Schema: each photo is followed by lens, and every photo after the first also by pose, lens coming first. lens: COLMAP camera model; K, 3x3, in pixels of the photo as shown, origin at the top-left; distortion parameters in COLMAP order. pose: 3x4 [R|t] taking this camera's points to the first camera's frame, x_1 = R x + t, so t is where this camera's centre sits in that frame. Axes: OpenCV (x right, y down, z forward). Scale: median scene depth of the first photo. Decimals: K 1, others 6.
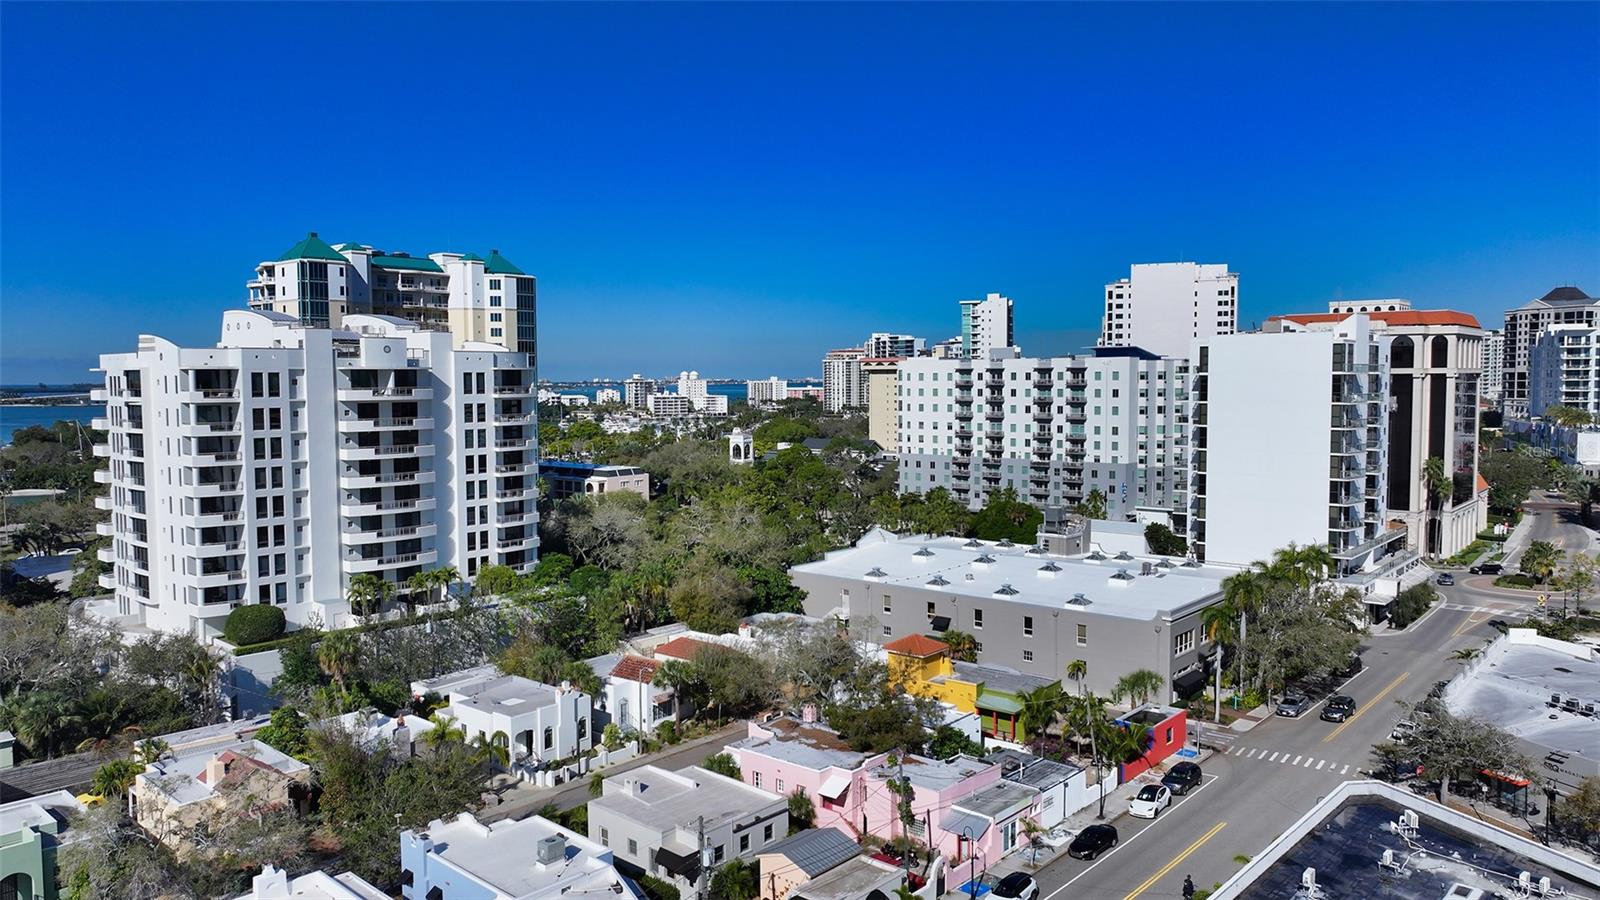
lens RADIAL K [[1120.5, 0, 800.0], [0, 1120.5, 450.0], [0, 0, 1]] dist [0.000964, 0.011477]
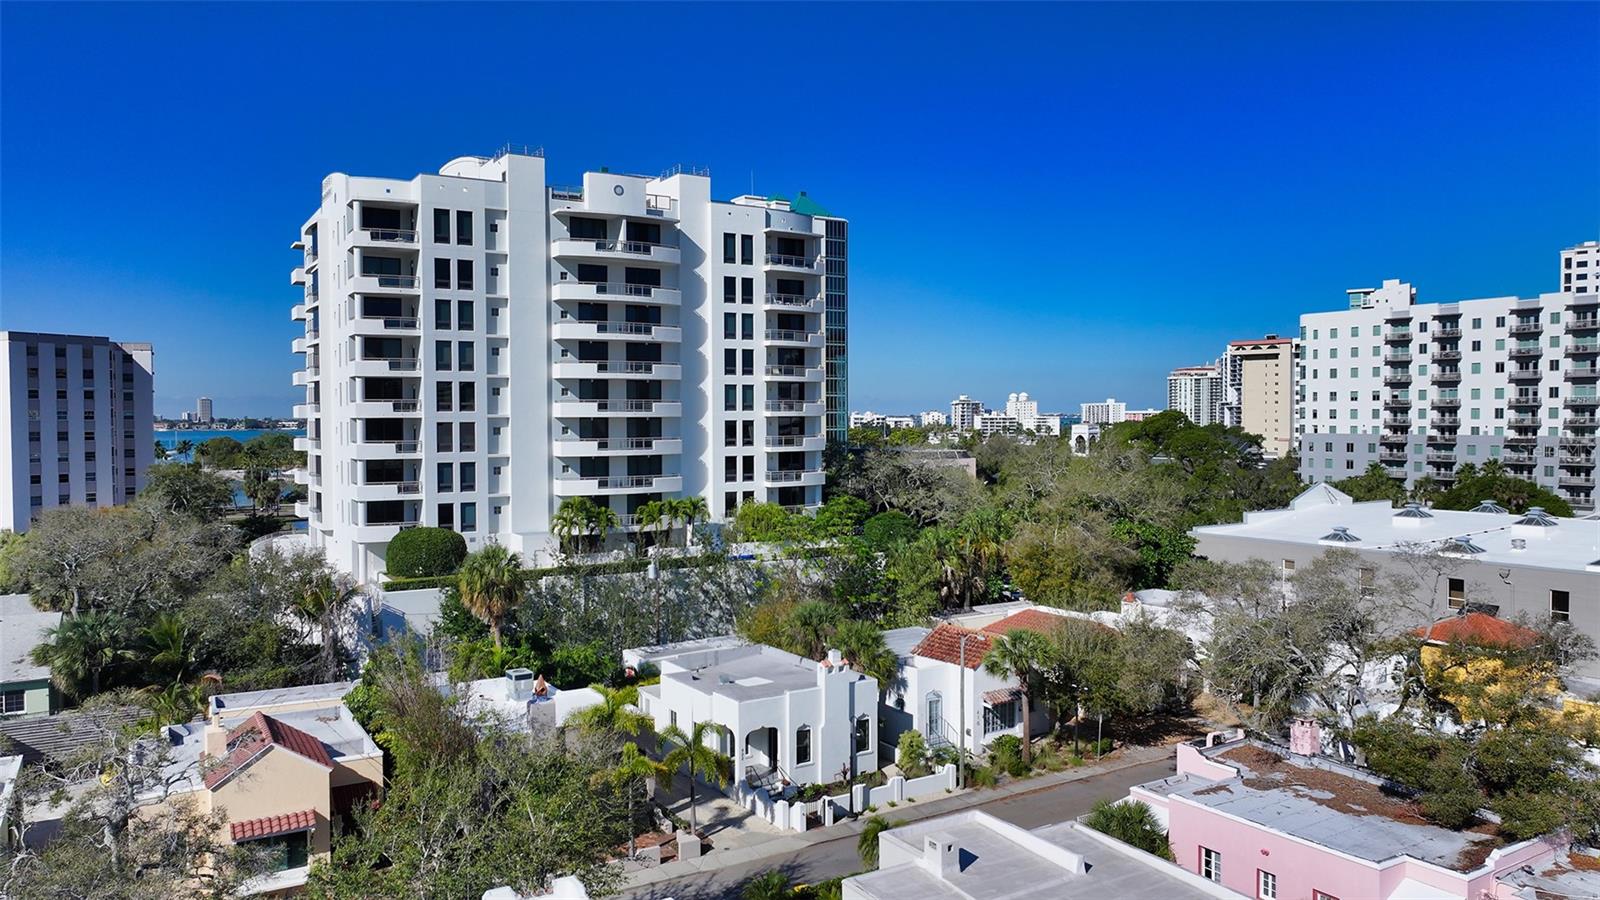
lens RADIAL K [[1120.5, 0, 800.0], [0, 1120.5, 450.0], [0, 0, 1]] dist [0.000964, 0.011477]
pose [[0.958441, 0.009762, -0.285125, -0.046051], [-0.018978, 0.999382, -0.029577, 0.090540], [0.284660, 0.033759, 0.958034, 0.326268]]
